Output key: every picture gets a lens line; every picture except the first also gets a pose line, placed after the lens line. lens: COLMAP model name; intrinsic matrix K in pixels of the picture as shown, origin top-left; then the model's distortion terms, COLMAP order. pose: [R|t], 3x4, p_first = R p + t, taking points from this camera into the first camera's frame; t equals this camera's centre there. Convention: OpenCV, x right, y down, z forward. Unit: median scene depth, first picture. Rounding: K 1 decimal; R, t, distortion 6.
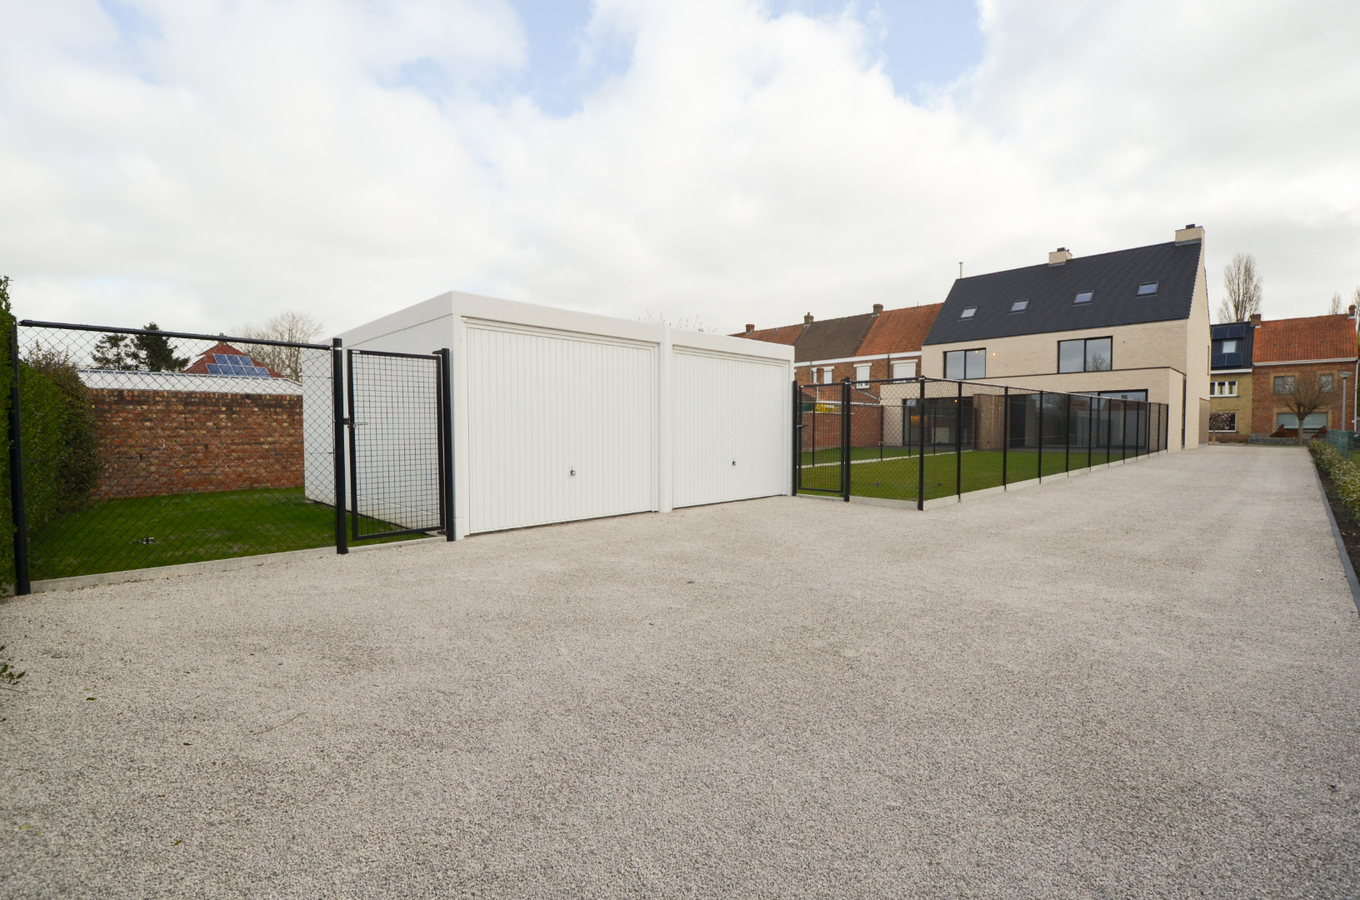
lens RADIAL K [[600.0, 0, 680.0], [0, 600.0, 450.0], [0, 0, 1]] dist [-0.000777, -0.000236]
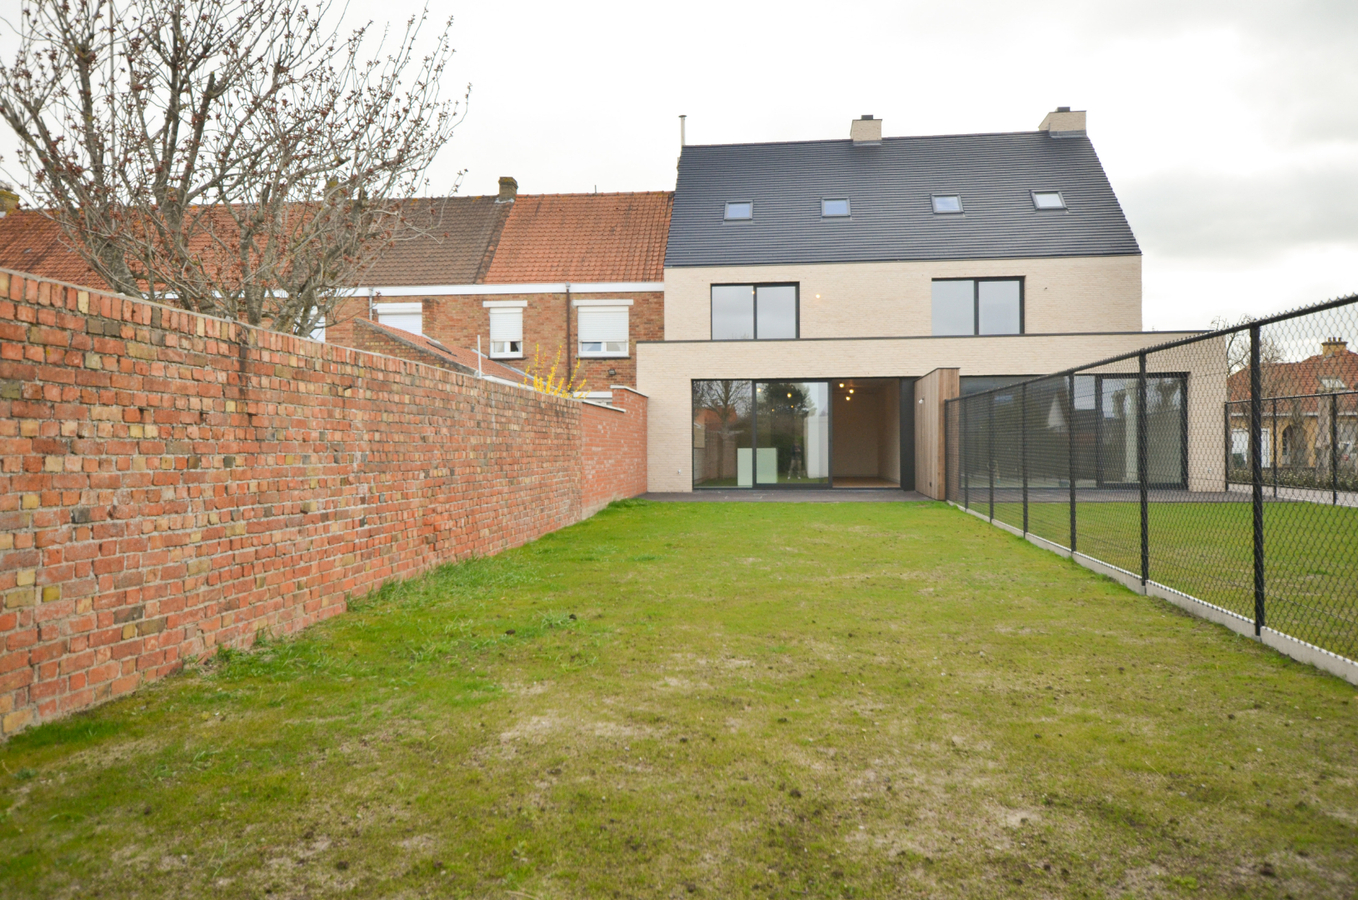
lens RADIAL K [[1197.4, 0, 679.0], [0, 1197.4, 450.0], [0, 0, 1]] dist [0.009938, 0.003756]
pose [[0.782765, -0.018002, 0.622057, -0.206483], [0.034458, 0.999302, -0.014441, -0.013842], [-0.621363, 0.032738, 0.782839, 0.243945]]
